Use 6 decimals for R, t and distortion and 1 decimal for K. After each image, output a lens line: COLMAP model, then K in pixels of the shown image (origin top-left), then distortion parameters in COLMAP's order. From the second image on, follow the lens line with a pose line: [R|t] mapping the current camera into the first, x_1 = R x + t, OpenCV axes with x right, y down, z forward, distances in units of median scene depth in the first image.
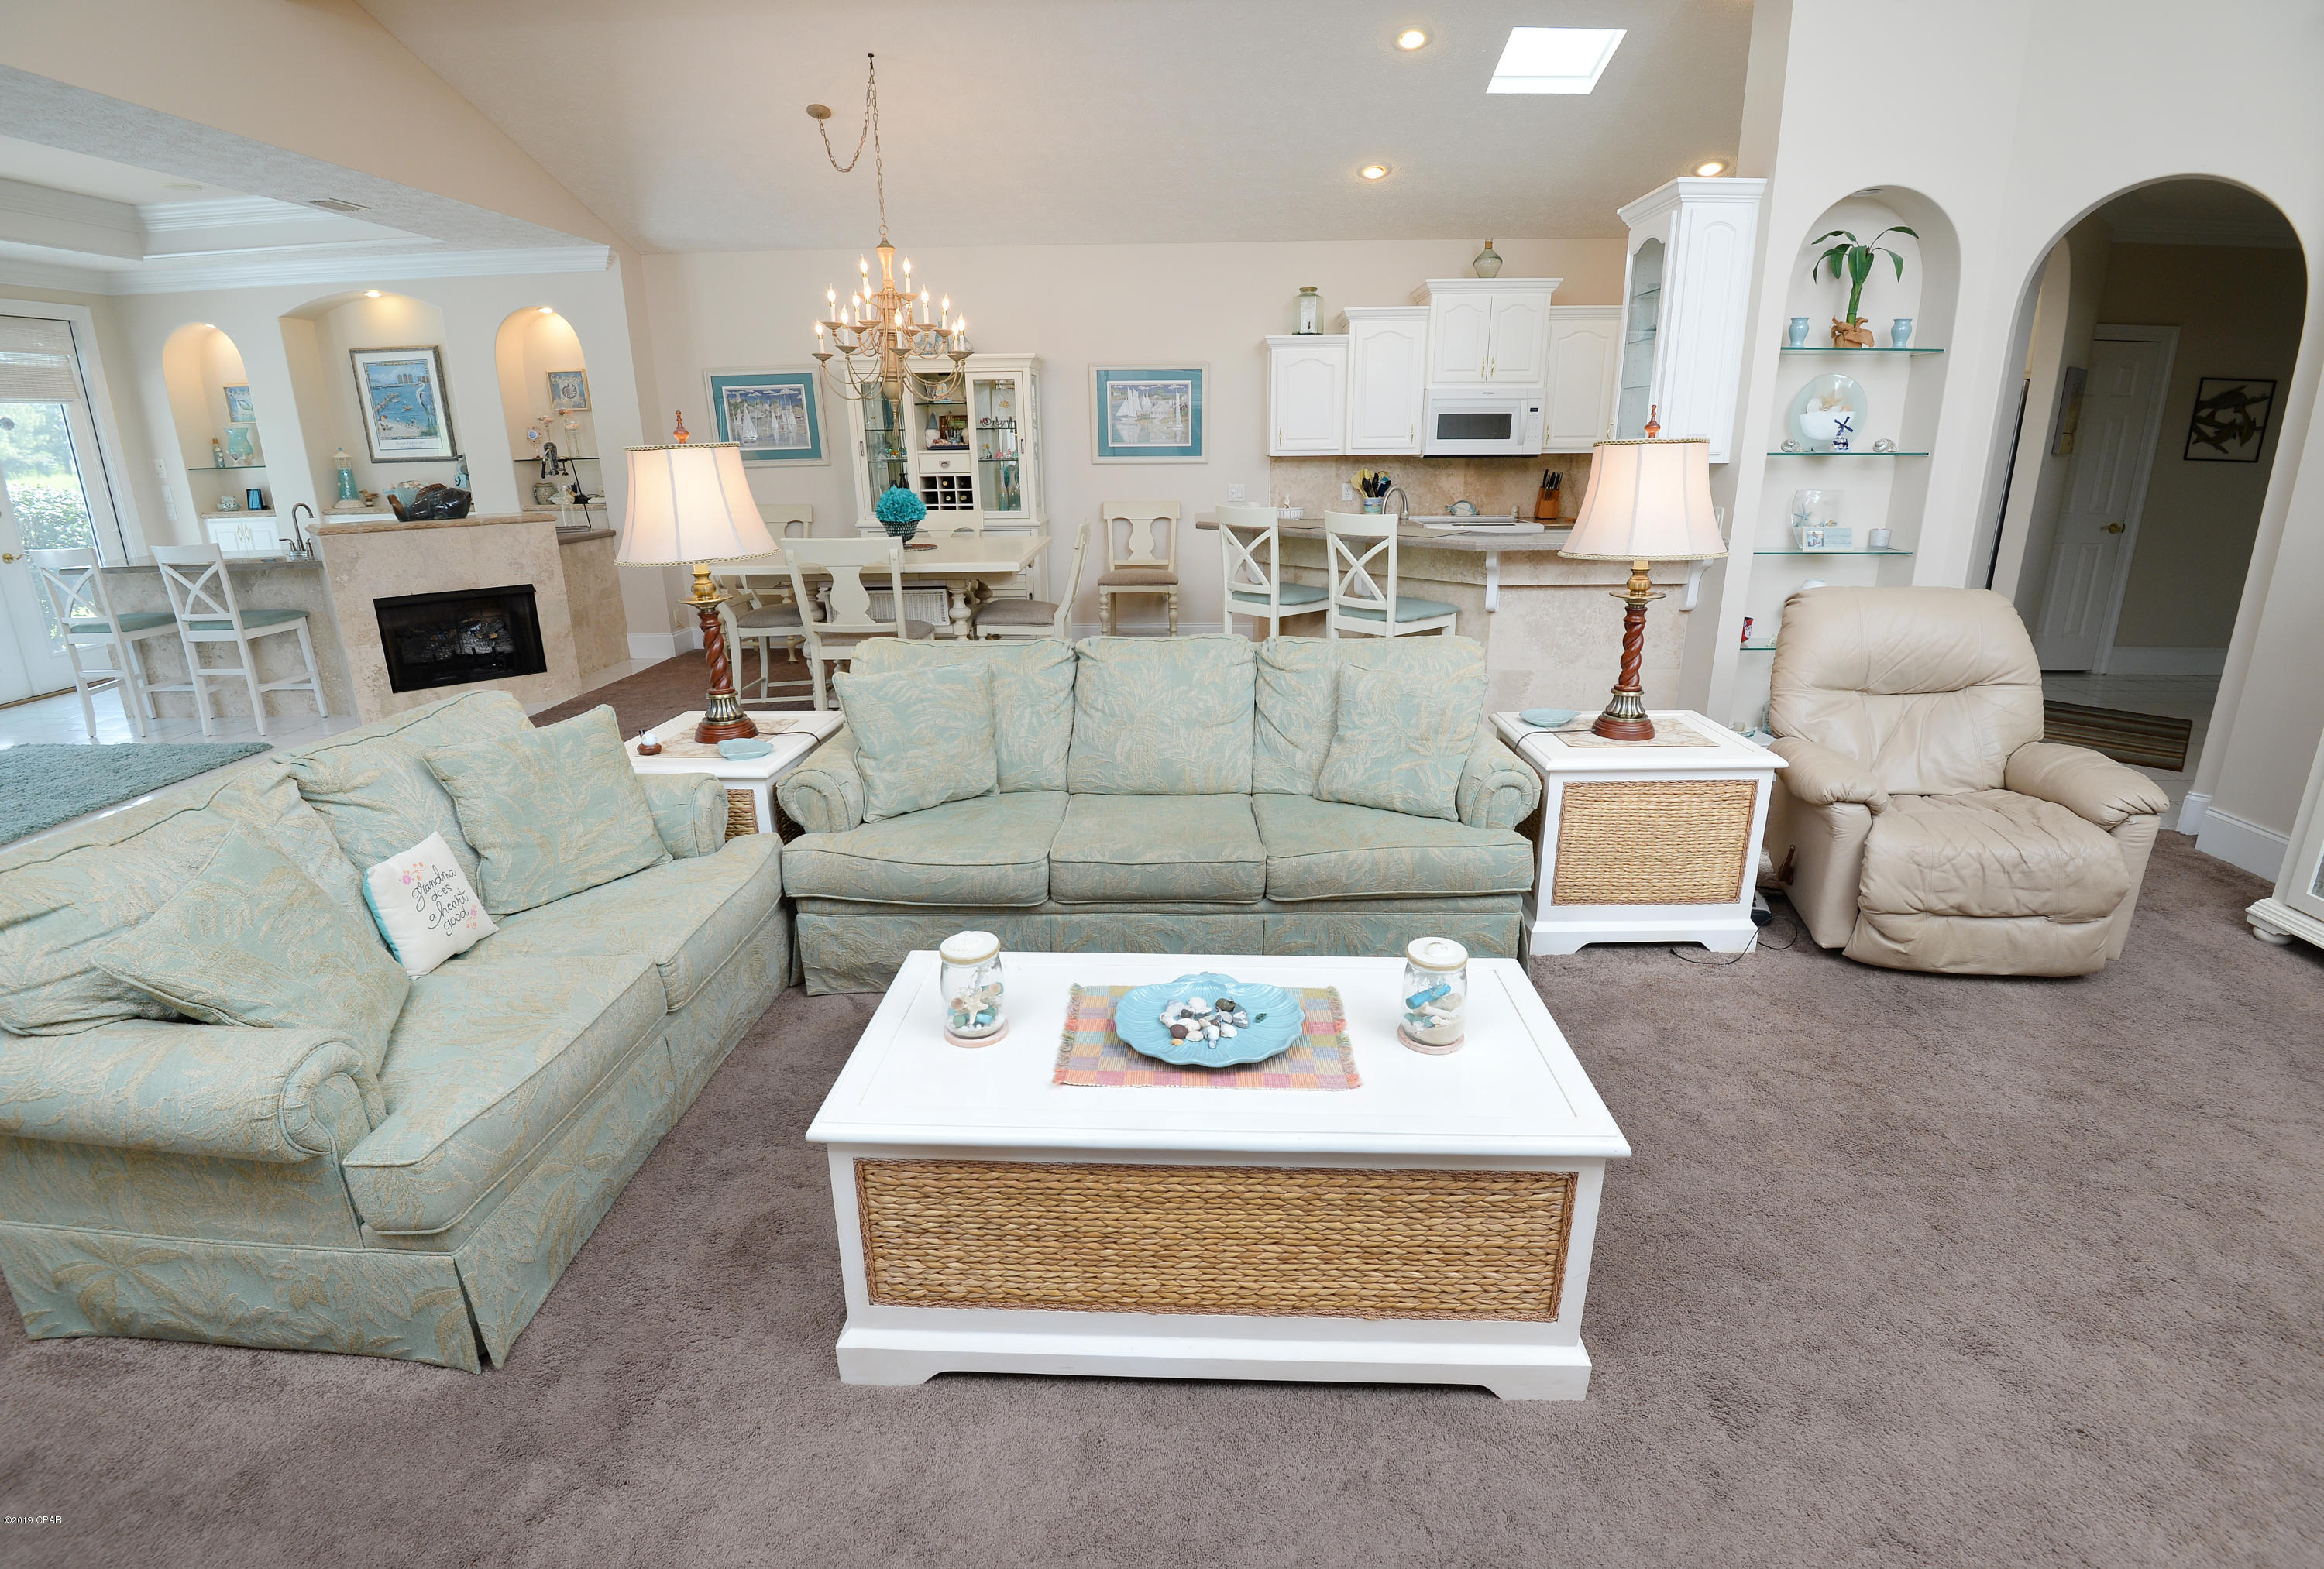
lens RADIAL K [[1093.6, 0, 1160.8], [0, 1093.6, 801.5], [0, 0, 1]] dist [-0.022505, -0.013795]
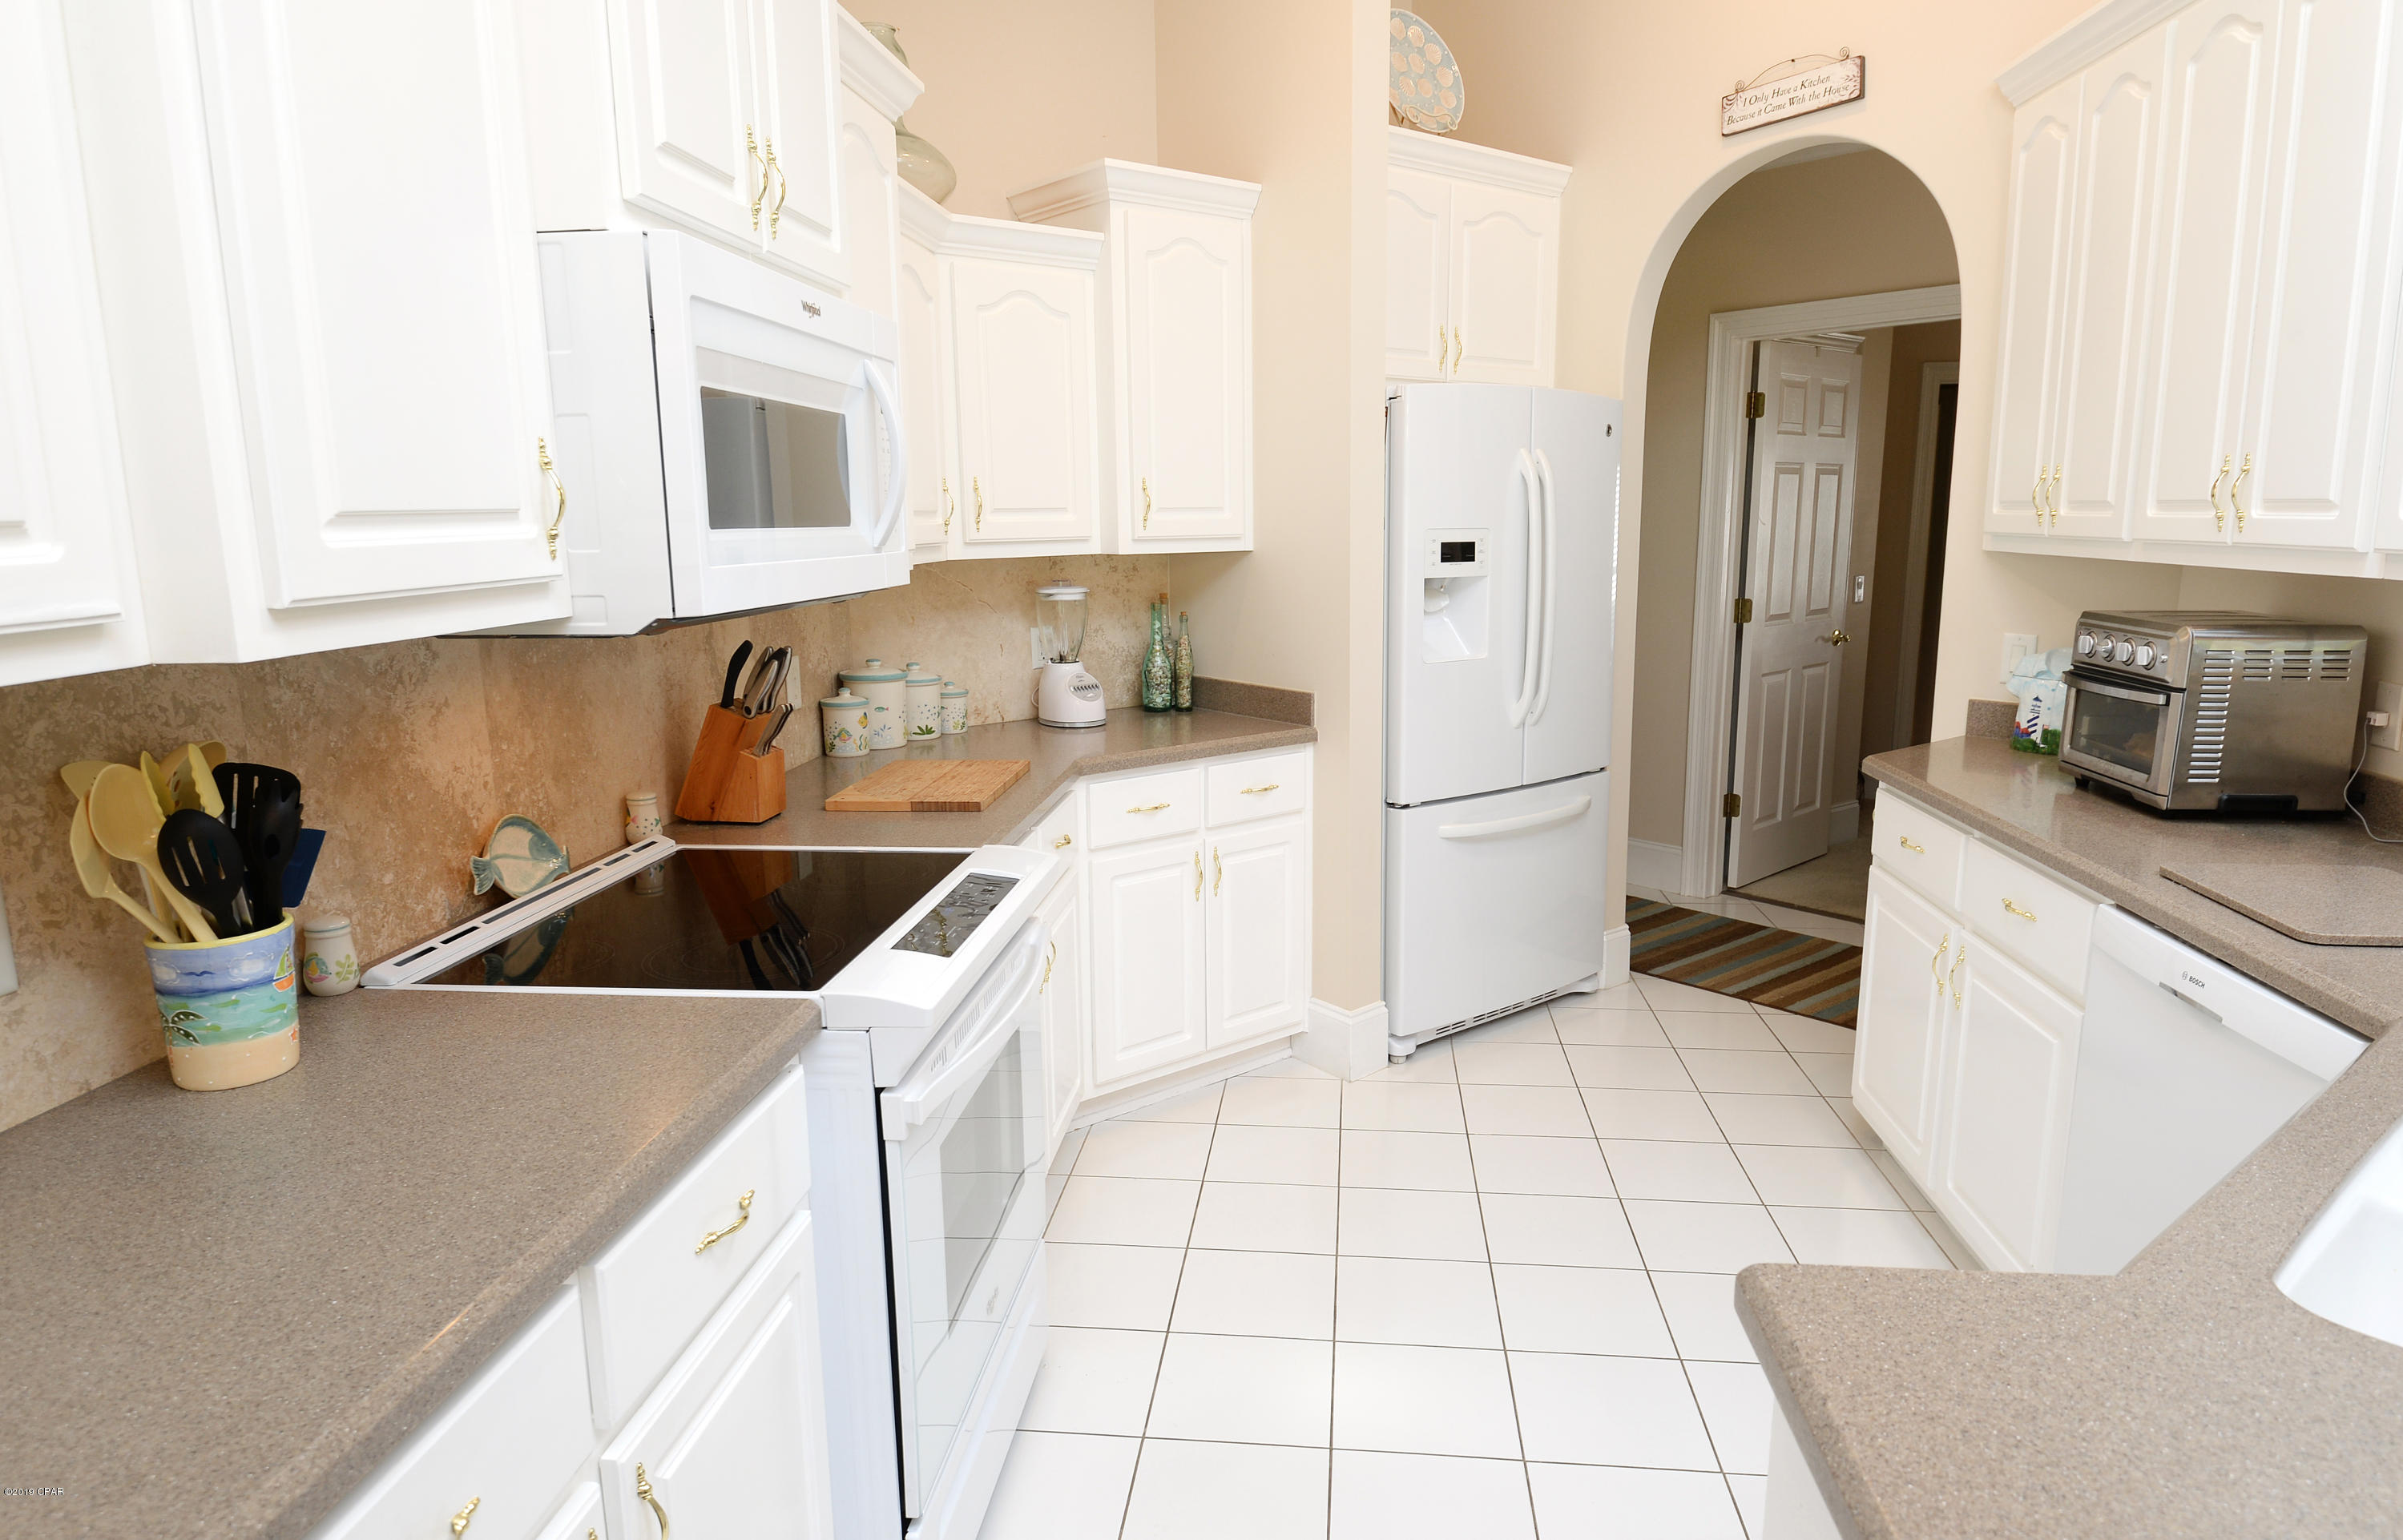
lens RADIAL K [[1438.9, 0, 1190.6], [0, 1438.9, 773.4], [0, 0, 1]] dist [-0.000002, -0.000753]
pose [[0.080554, -0.170006, 0.982145, 0.030066], [0.324239, 0.936226, 0.135464, -0.367306], [-0.942539, 0.307538, 0.130539, 1.104974]]
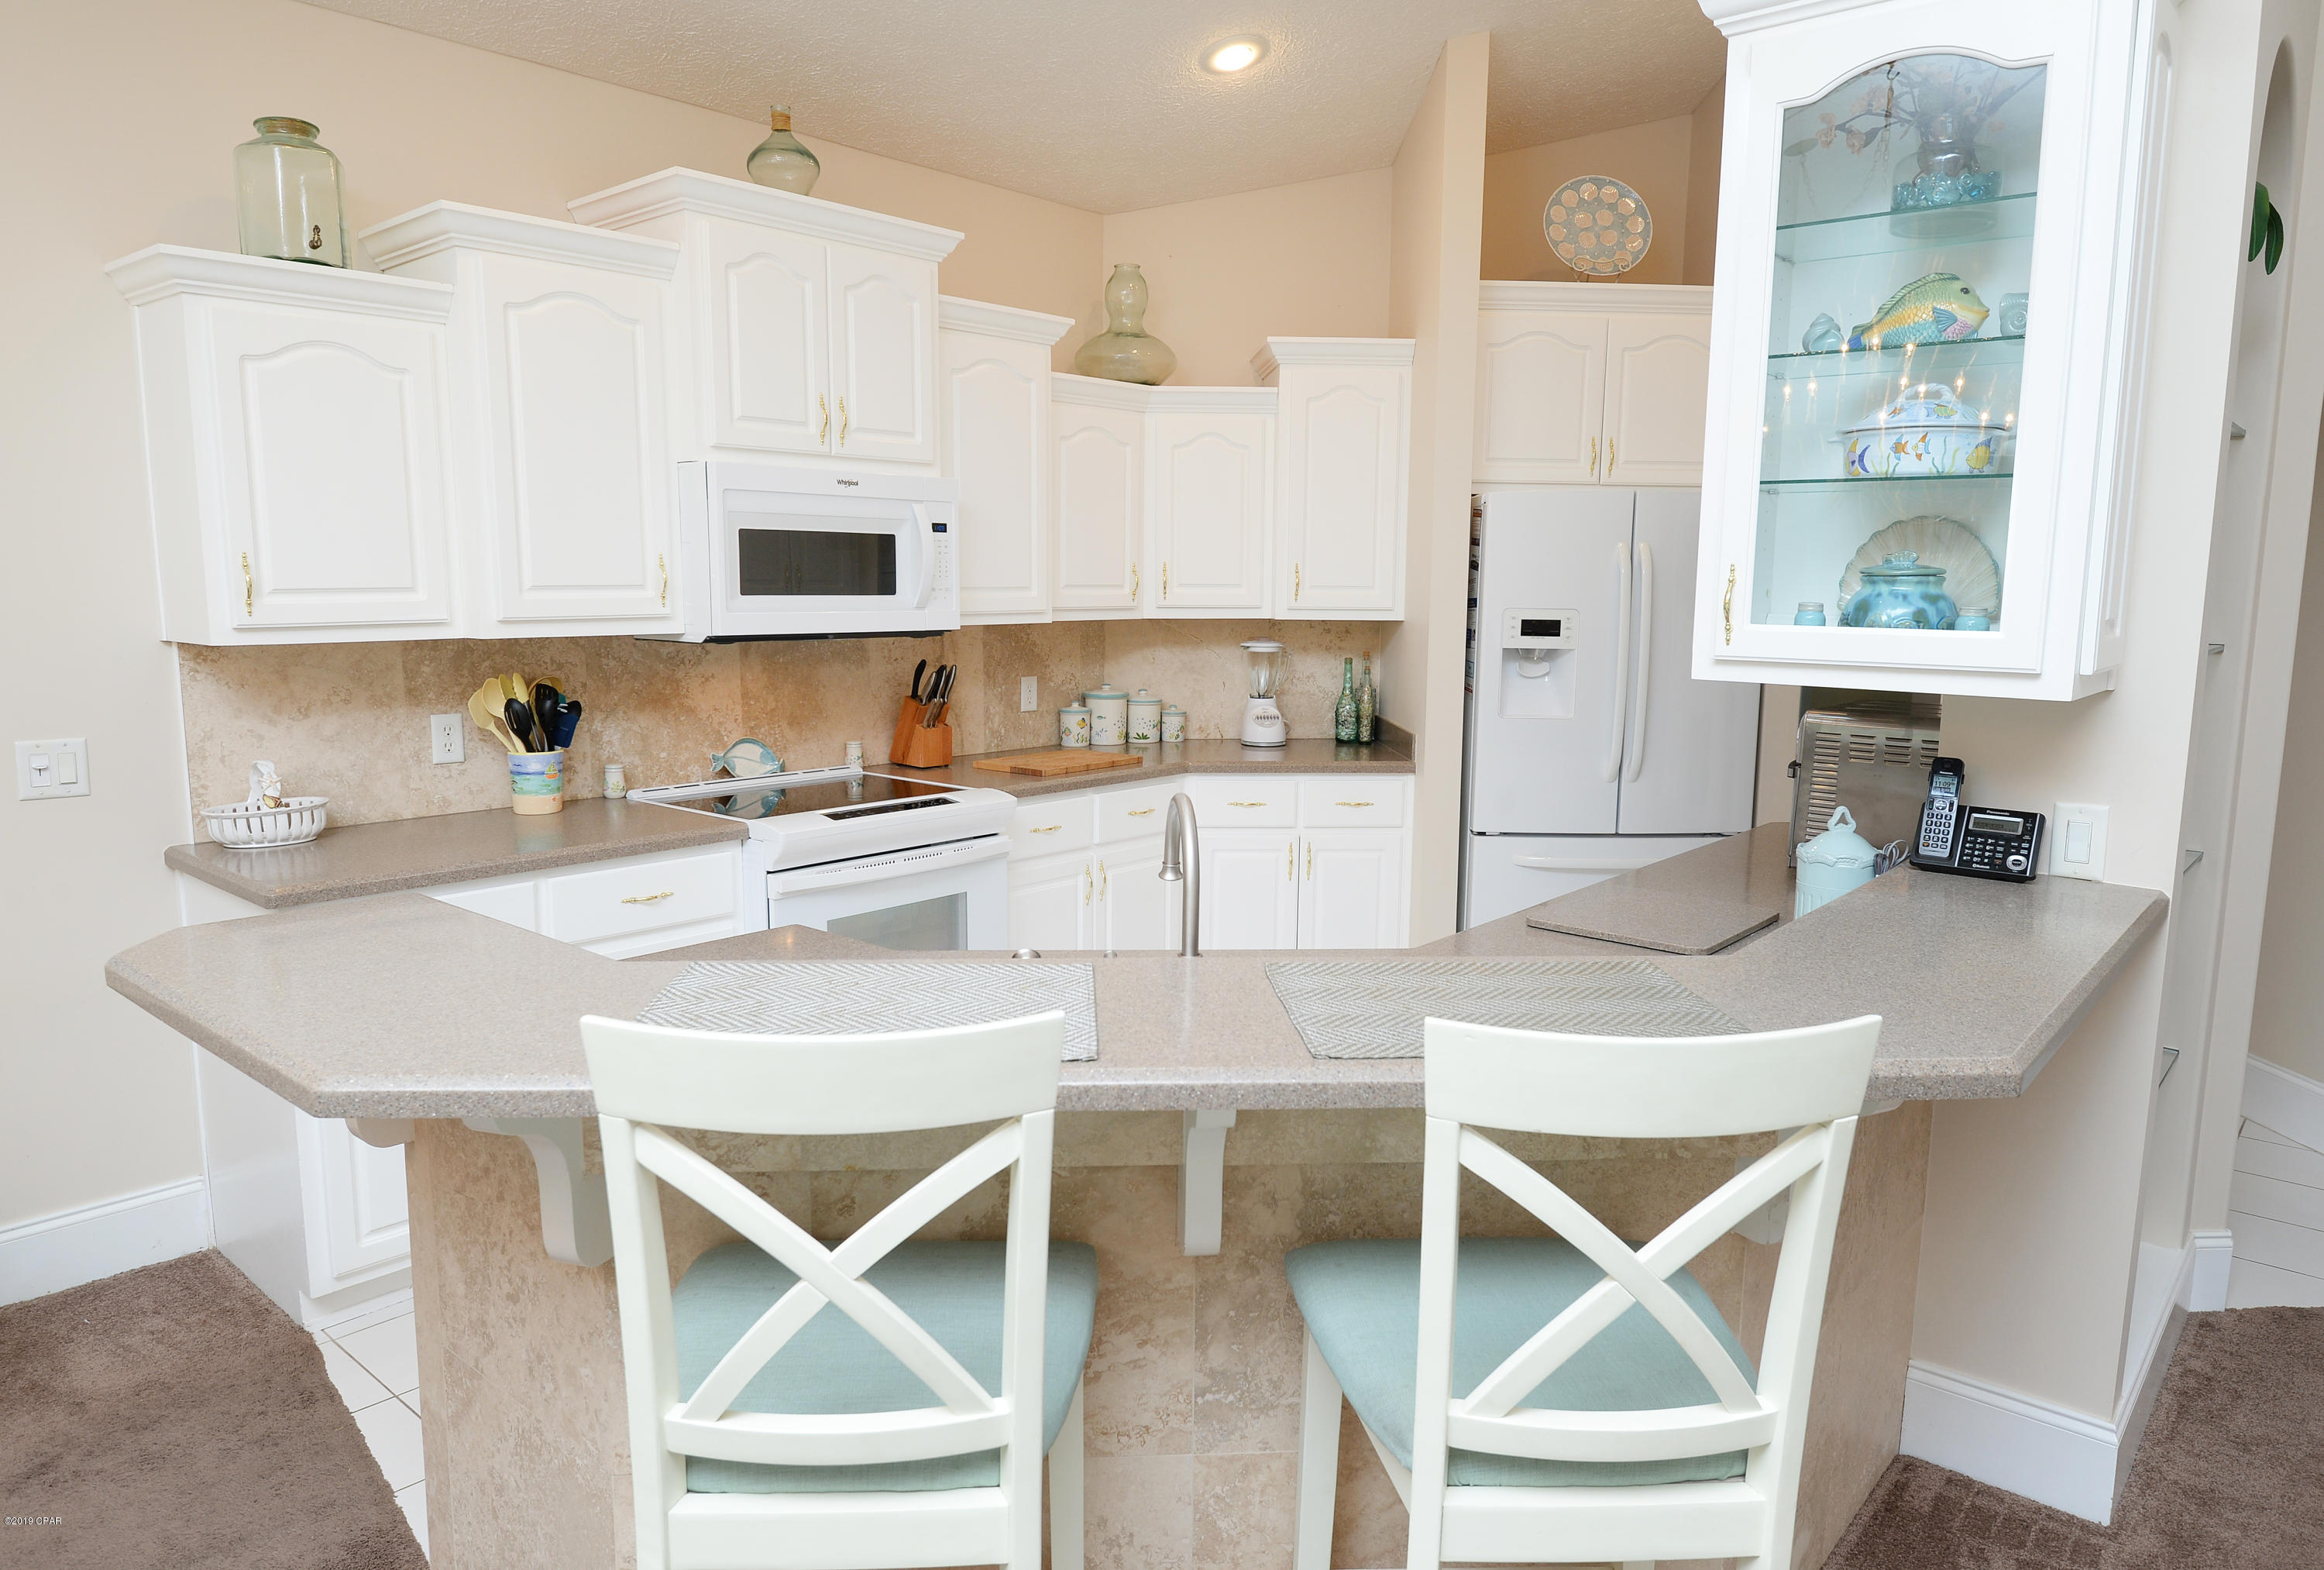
lens RADIAL K [[1455.9, 0, 1154.2], [0, 1455.9, 773.1], [0, 0, 1]] dist [-0.004718, 0.000102]
pose [[0.641434, -0.089294, 0.761964, -0.045981], [0.228199, 0.970455, -0.078374, -0.247104], [-0.732453, 0.224151, 0.642860, 0.721304]]
